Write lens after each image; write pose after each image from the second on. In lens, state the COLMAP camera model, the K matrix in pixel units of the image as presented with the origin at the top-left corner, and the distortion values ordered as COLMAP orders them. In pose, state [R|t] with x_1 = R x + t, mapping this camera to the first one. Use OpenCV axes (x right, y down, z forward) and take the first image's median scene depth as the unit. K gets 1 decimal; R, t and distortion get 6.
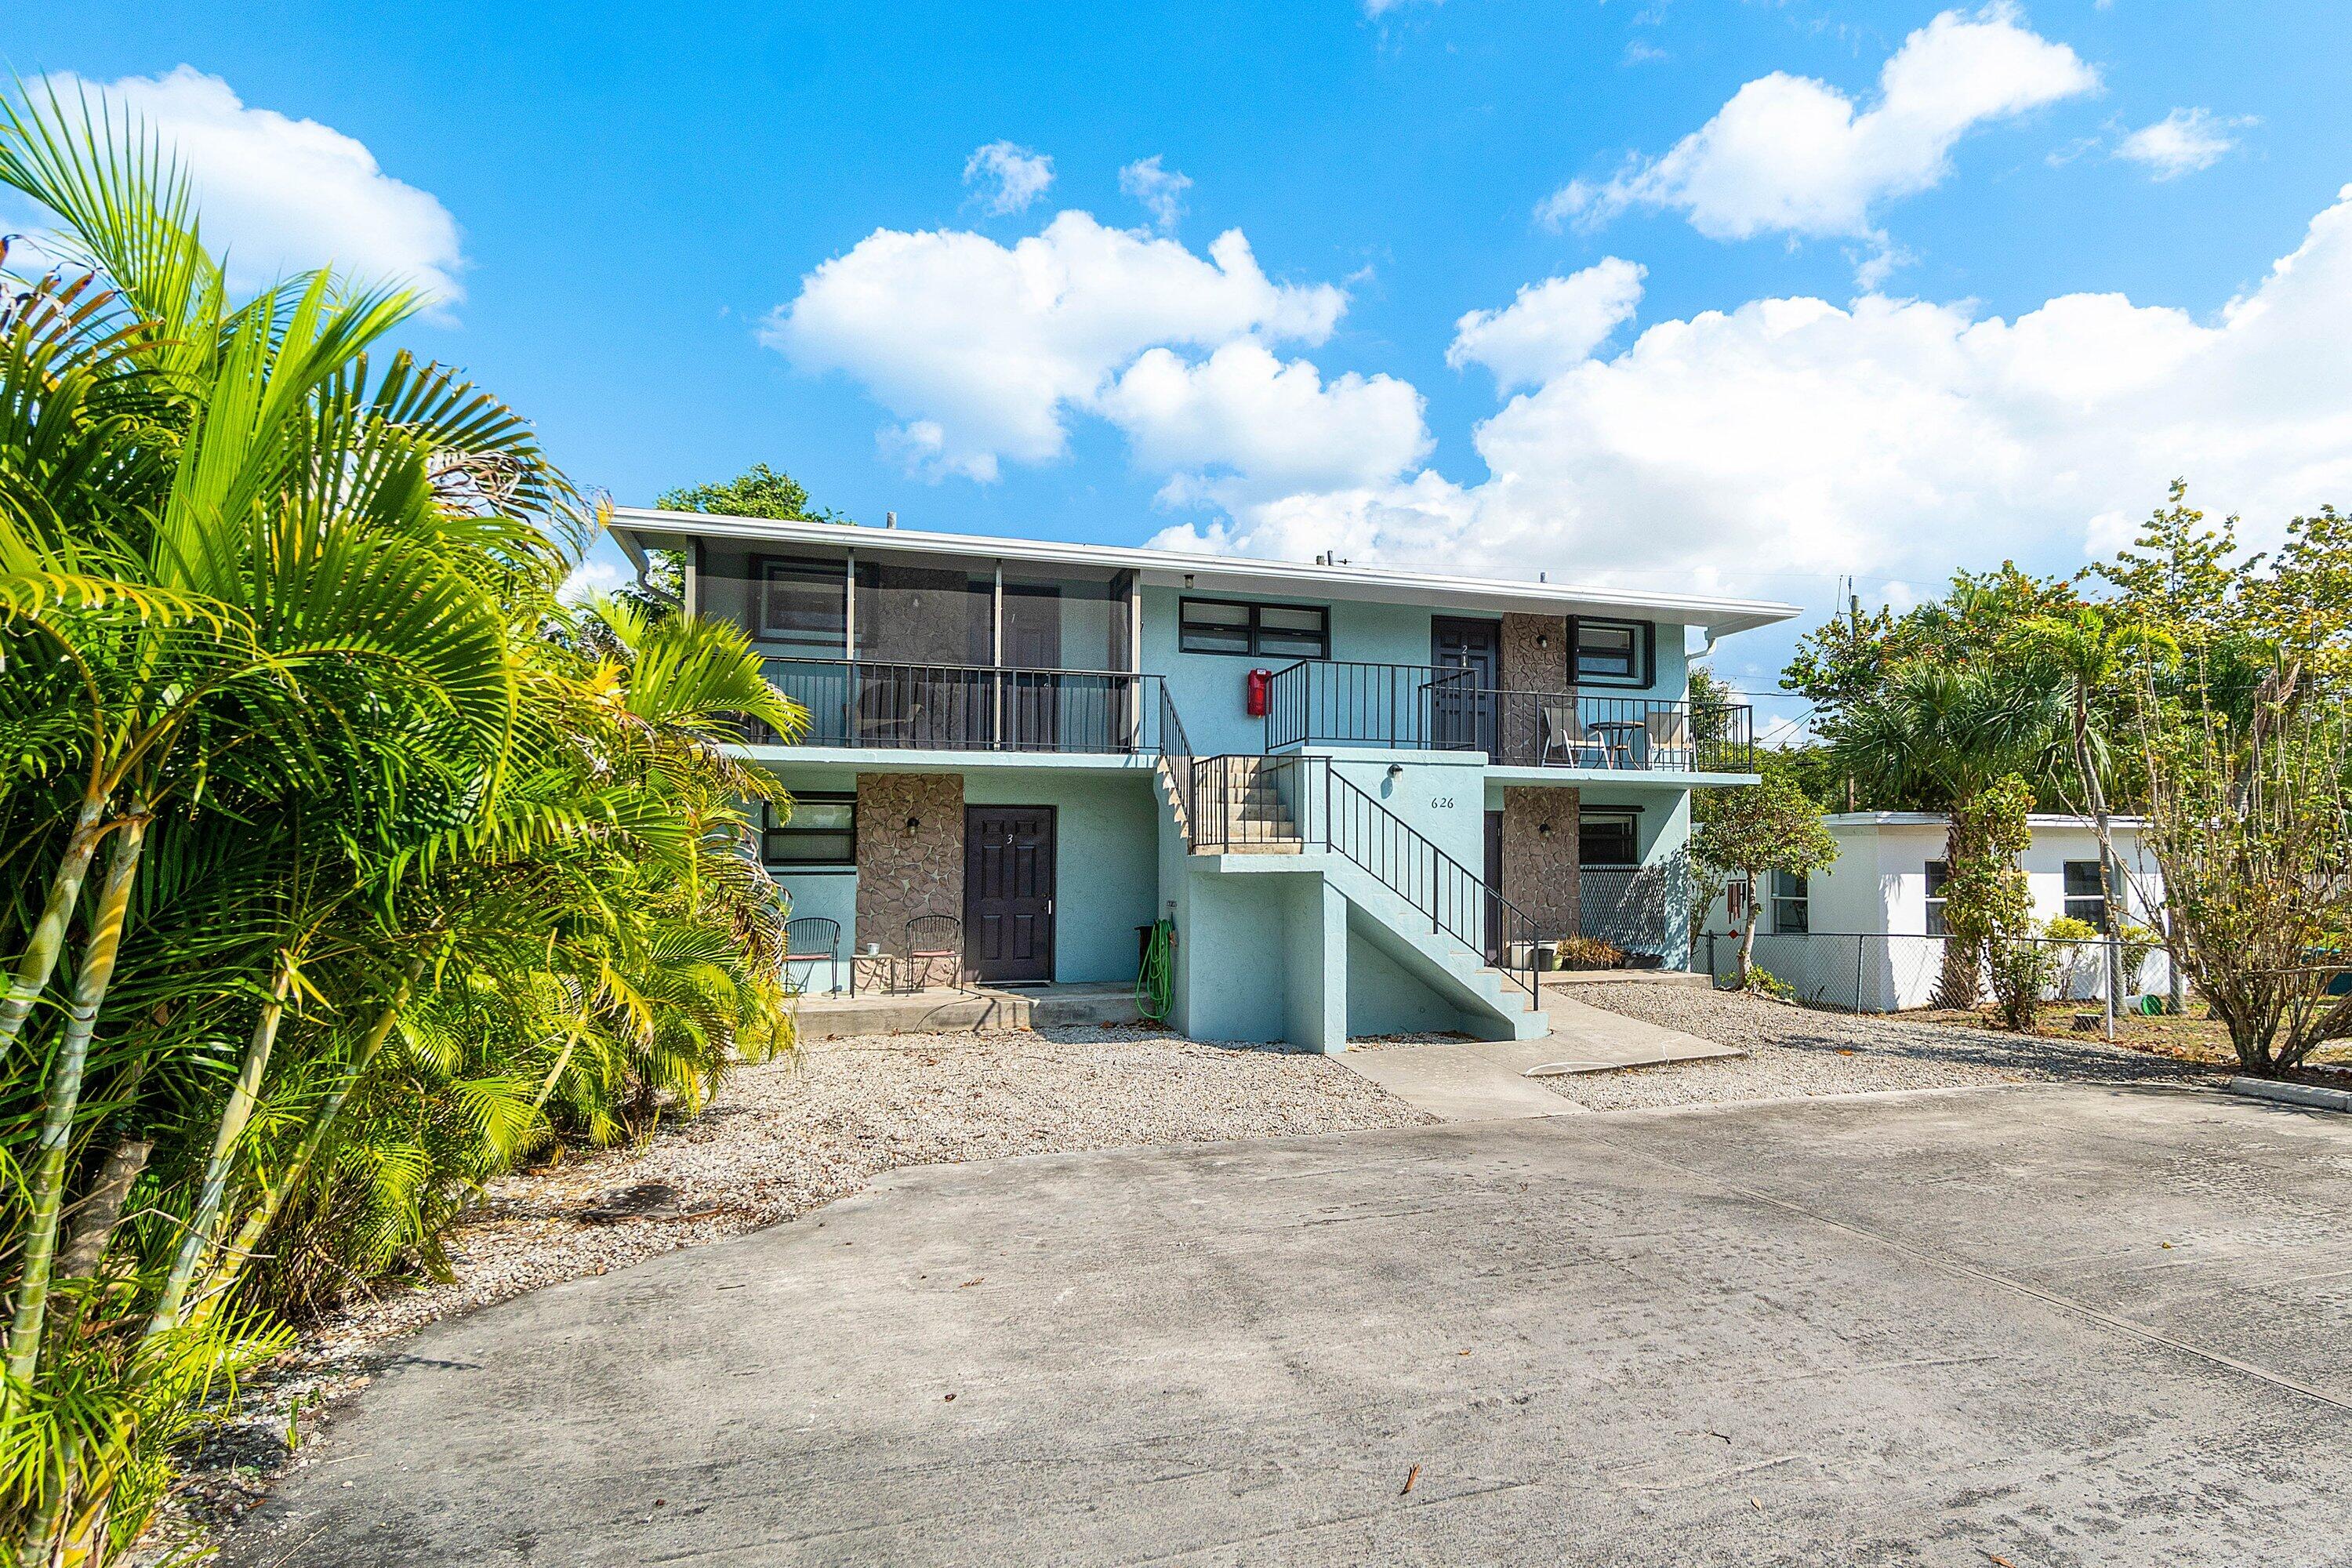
lens RADIAL K [[1302.1, 0, 1193.4], [0, 1302.1, 841.8], [0, 0, 1]] dist [-0.002828, -0.002224]
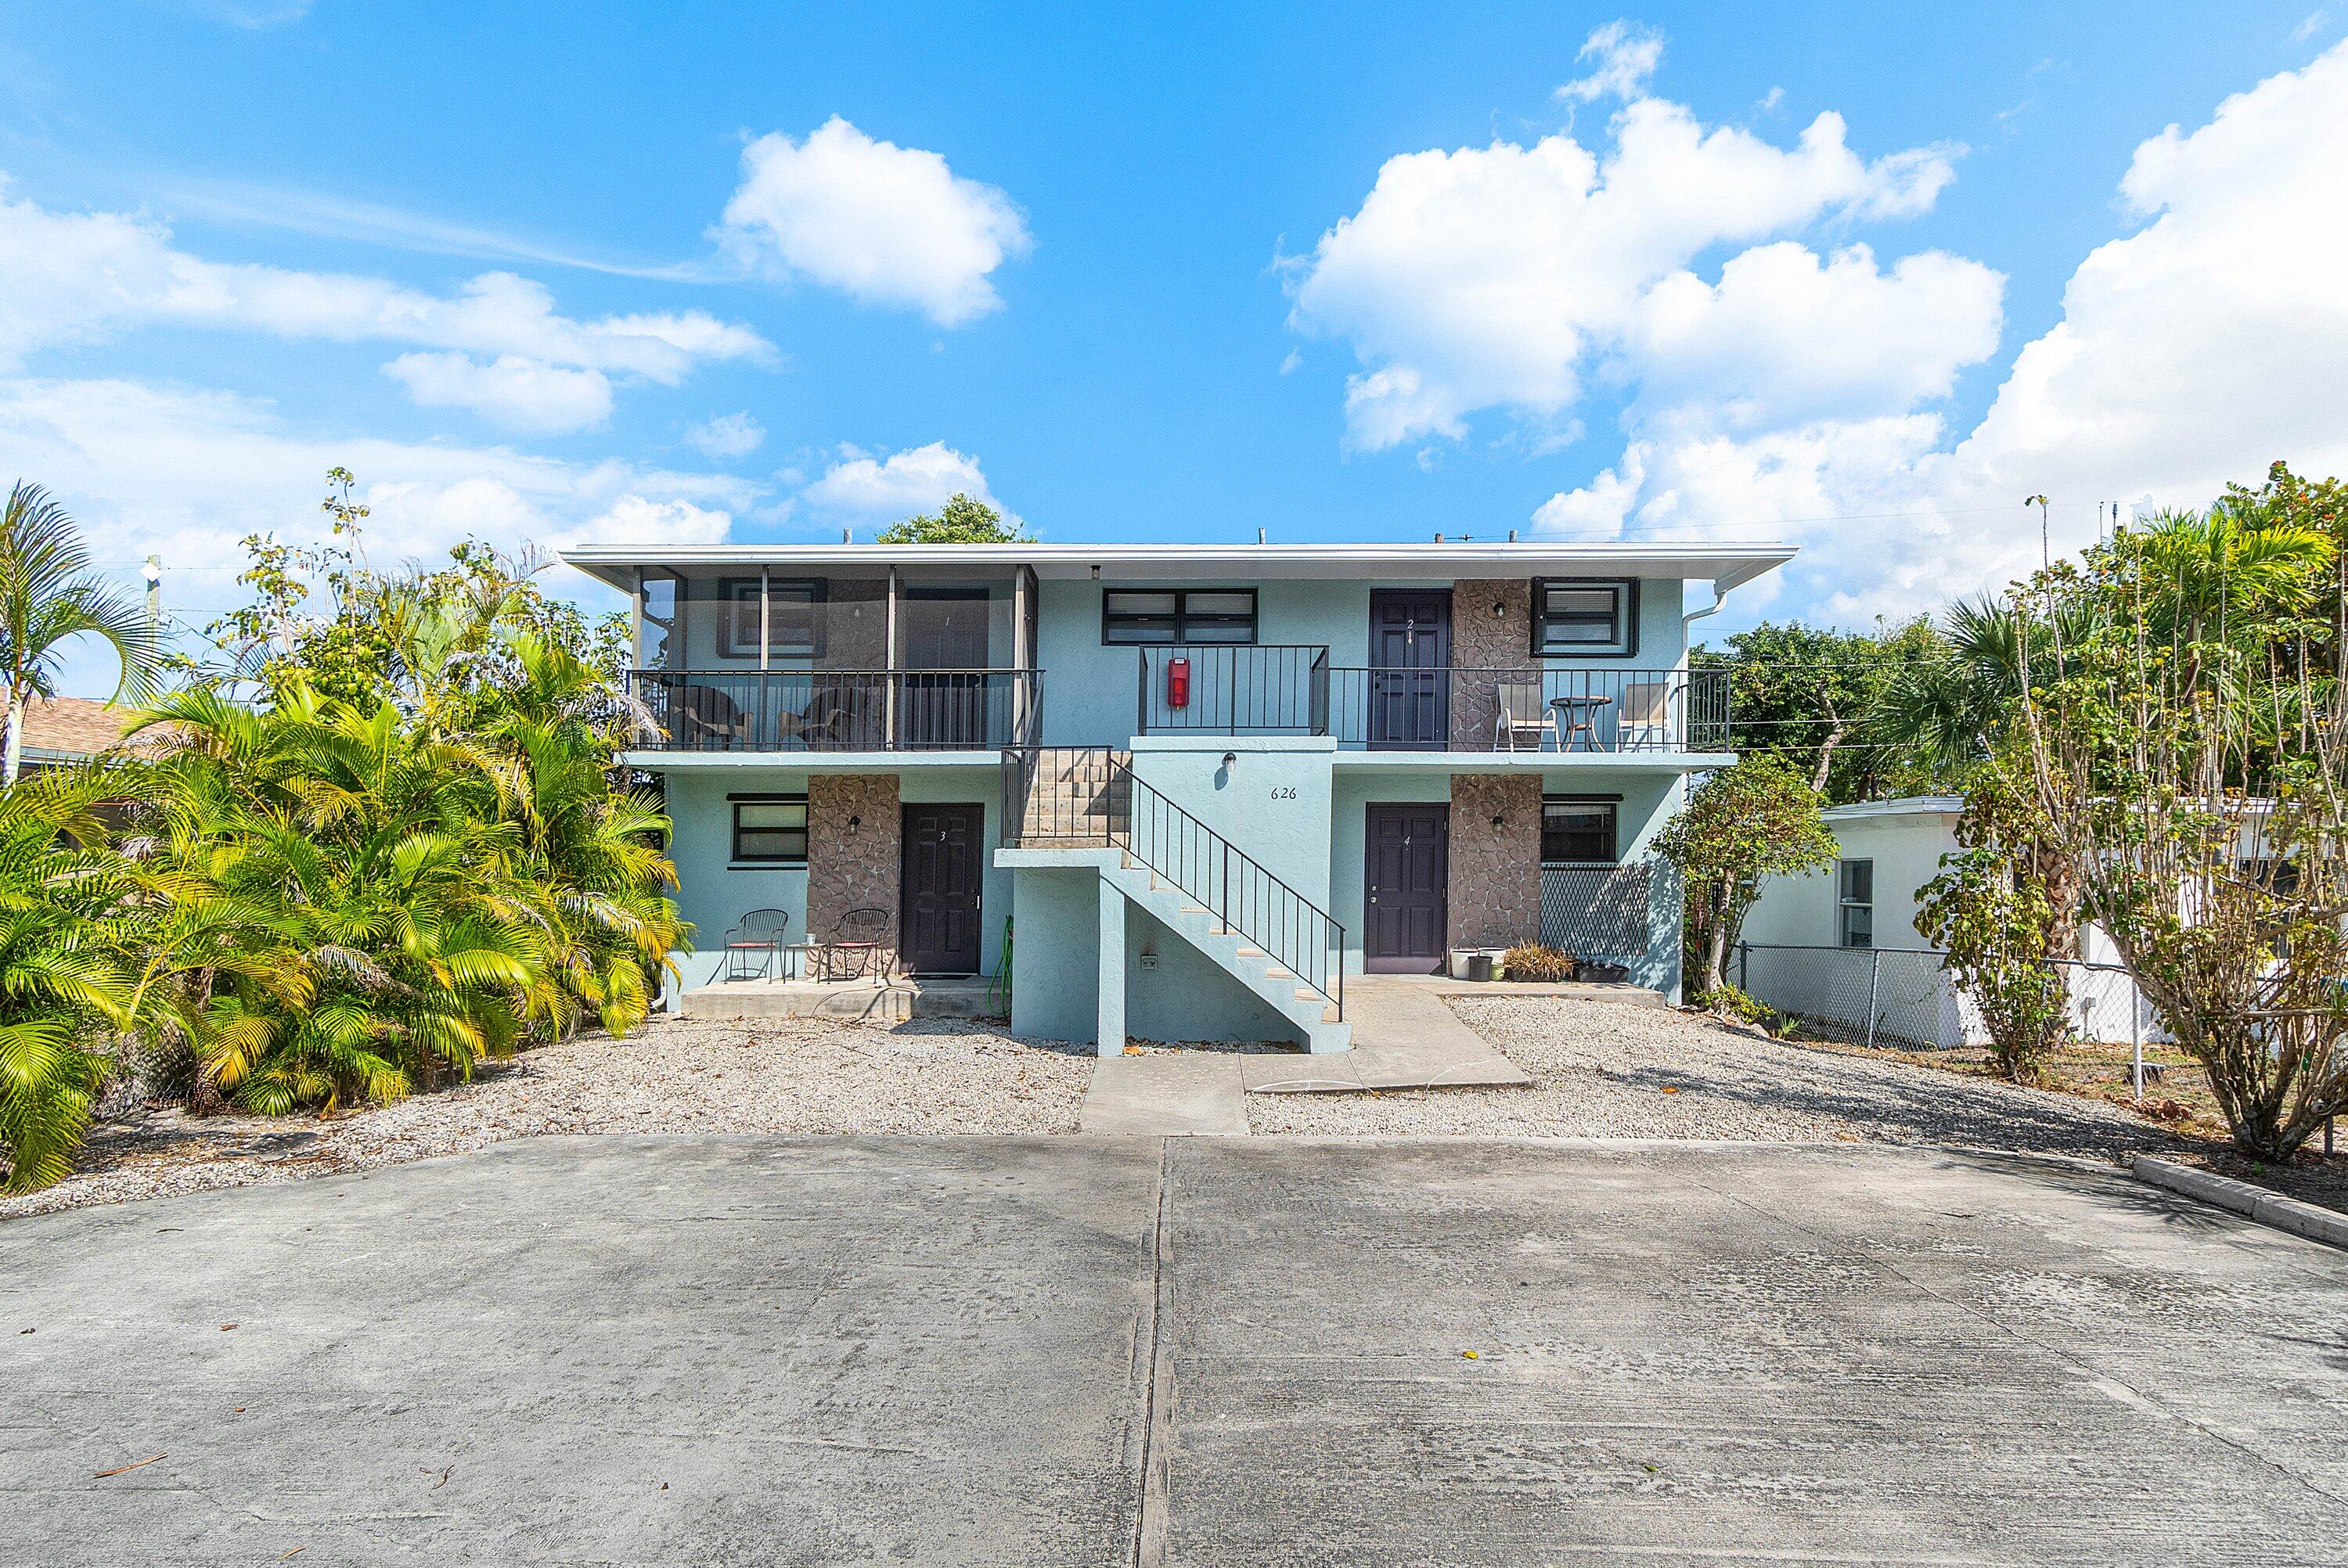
lens RADIAL K [[1299.7, 0, 1303.9], [0, 1299.7, 868.7], [0, 0, 1]] dist [-0.002828, -0.002224]
pose [[0.936423, 0.003305, -0.350858, 0.521327], [0.002496, 0.999868, 0.016080, 0.008441], [0.350865, -0.015934, 0.936291, 0.143973]]
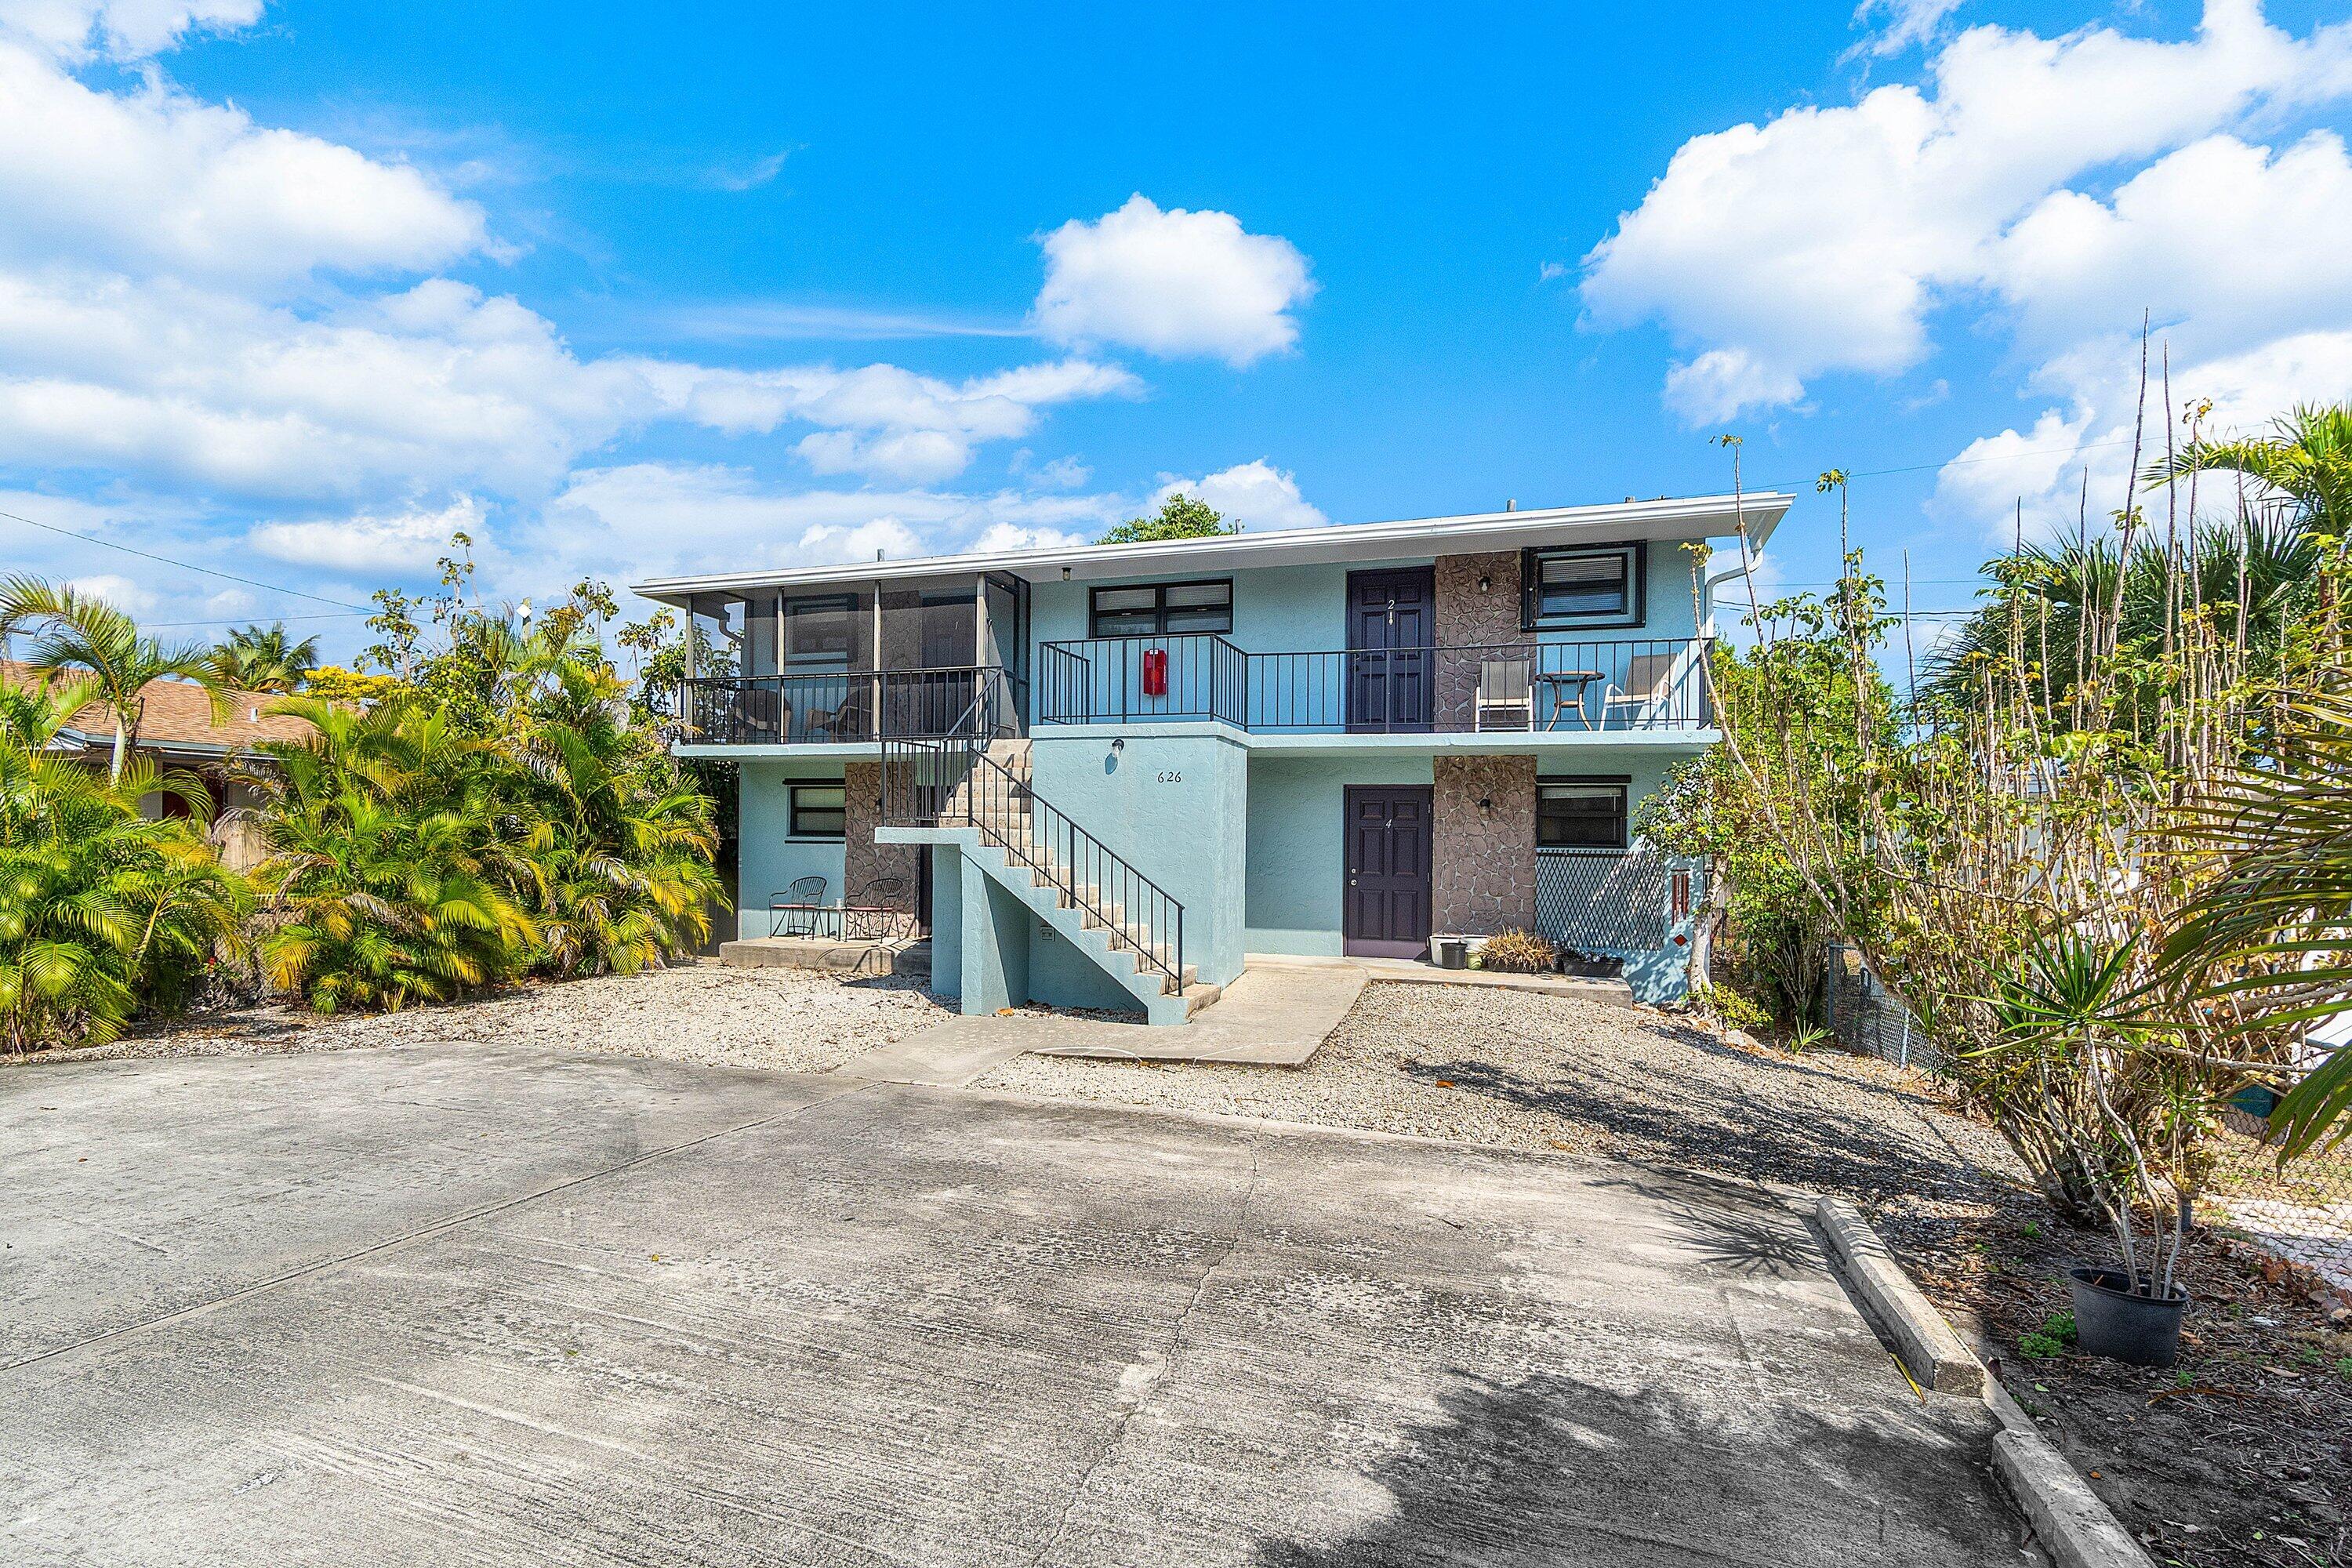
lens RADIAL K [[1302.1, 0, 1212.8], [0, 1302.1, 865.8], [0, 0, 1]] dist [-0.002828, -0.002224]
pose [[0.745289, 0.025090, -0.666269, 0.810452], [-0.007570, 0.999546, 0.029173, 0.007396], [0.666698, -0.016699, 0.745141, 0.280499]]
